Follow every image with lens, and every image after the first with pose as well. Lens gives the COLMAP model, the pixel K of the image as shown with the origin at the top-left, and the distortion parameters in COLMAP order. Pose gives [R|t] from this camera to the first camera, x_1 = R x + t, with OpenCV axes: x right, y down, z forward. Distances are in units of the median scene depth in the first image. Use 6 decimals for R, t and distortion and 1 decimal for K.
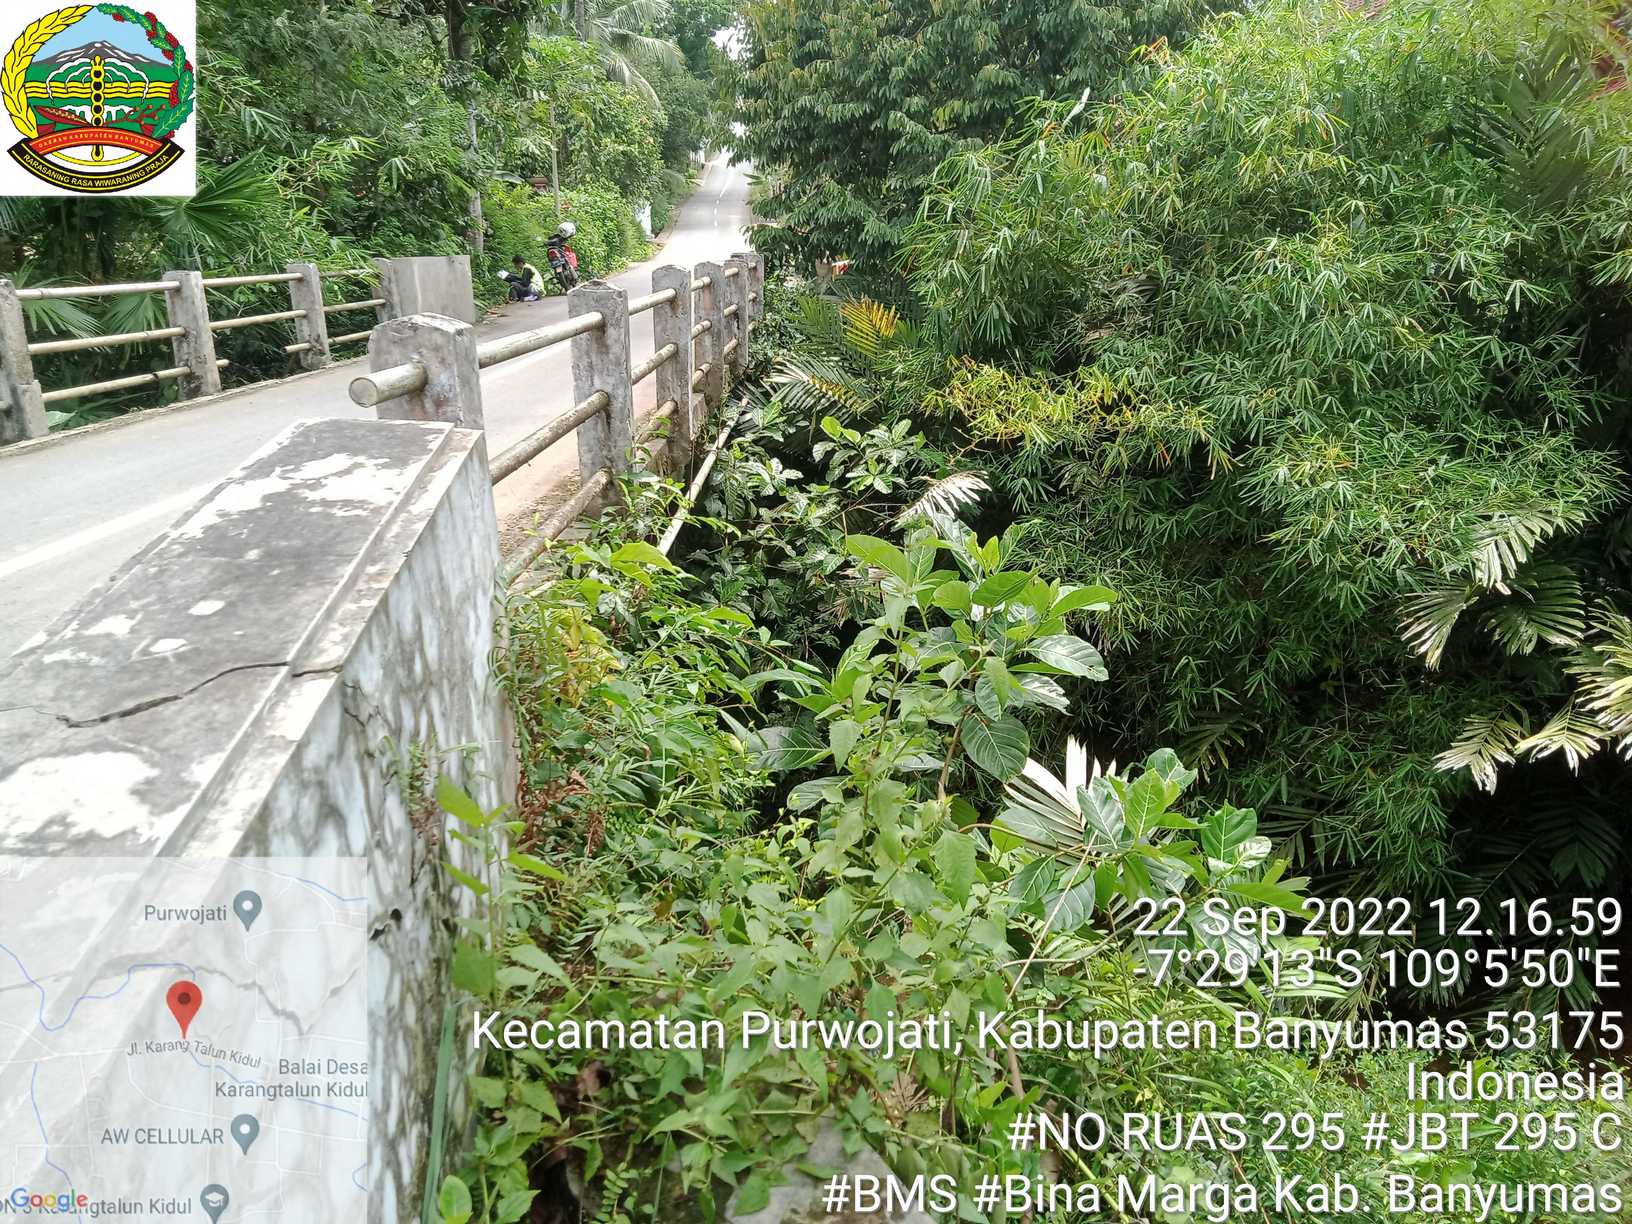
lens RADIAL K [[1181.5, 0, 807.3], [0, 1181.5, 615.5], [0, 0, 1]] dist [0.010005, -0.005869]
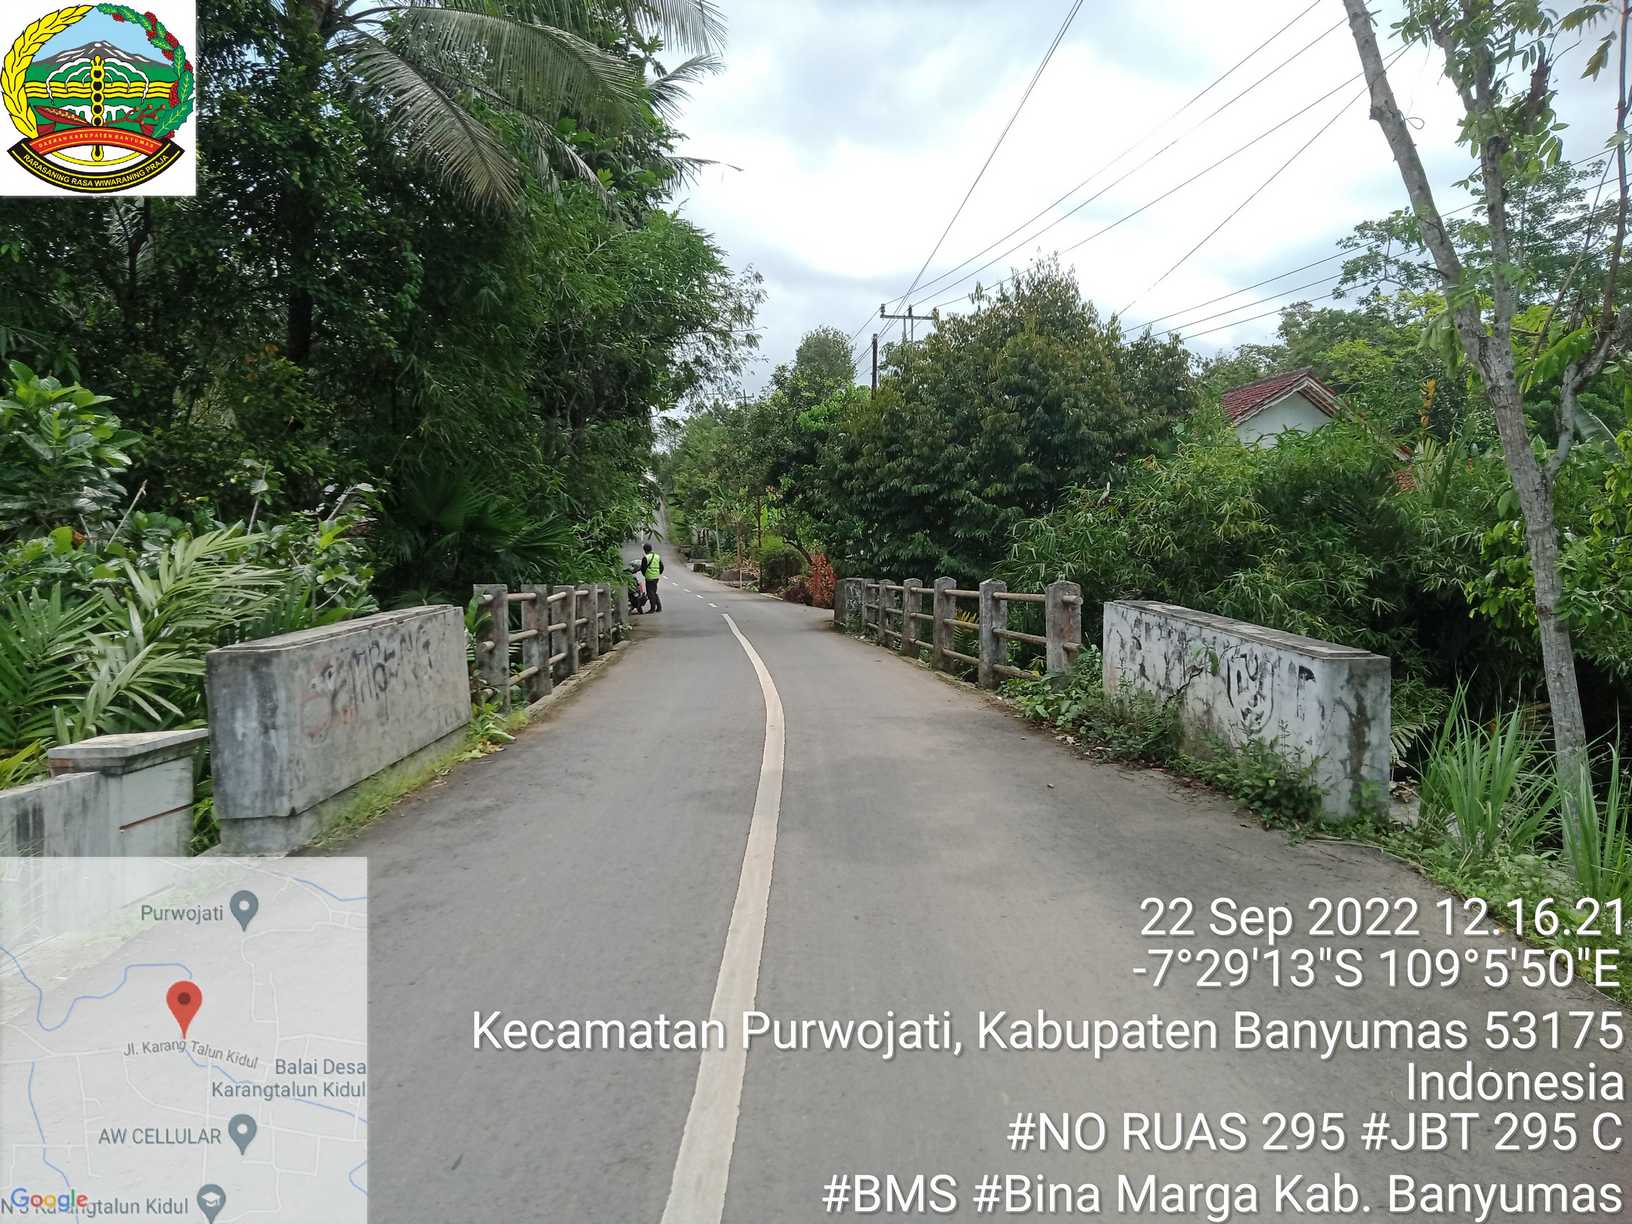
lens RADIAL K [[1181.5, 0, 793.3], [0, 1181.5, 606.2], [0, 0, 1]] dist [0.010005, -0.005869]
pose [[0.995952, -0.000818, 0.089887, -0.303050], [0.026048, 0.959681, -0.279883, 0.150268], [-0.086033, 0.281092, 0.955817, -0.428461]]
